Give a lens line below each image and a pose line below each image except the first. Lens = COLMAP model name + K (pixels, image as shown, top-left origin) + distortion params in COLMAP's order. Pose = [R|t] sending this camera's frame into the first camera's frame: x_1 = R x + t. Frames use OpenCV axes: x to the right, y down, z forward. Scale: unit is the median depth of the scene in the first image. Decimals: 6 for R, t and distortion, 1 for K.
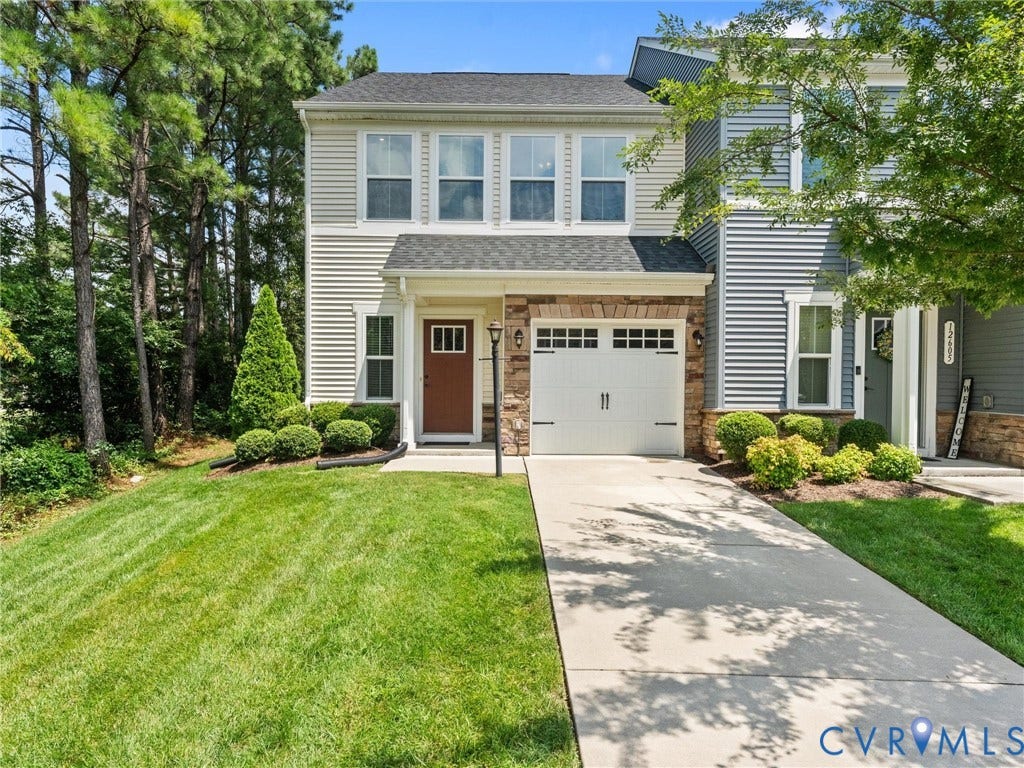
lens RADIAL K [[579.1, 0, 491.0], [0, 579.1, 384.7], [0, 0, 1]] dist [0.001602, -0.000387]
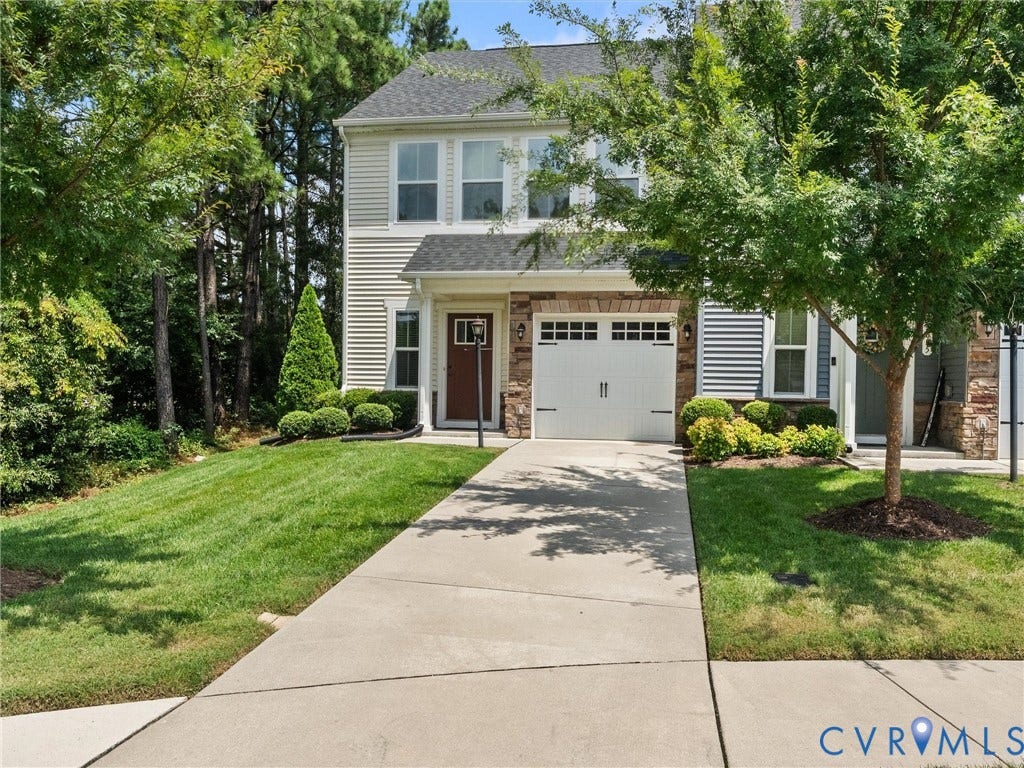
lens RADIAL K [[784.6, 0, 489.2], [0, 784.6, 383.5], [0, 0, 1]] dist [0.001580, 0.000938]
pose [[0.983258, 0.008691, -0.182012, 0.252464], [-0.009554, 0.999947, -0.003865, 0.024675], [0.181969, 0.005539, 0.983289, -0.464277]]
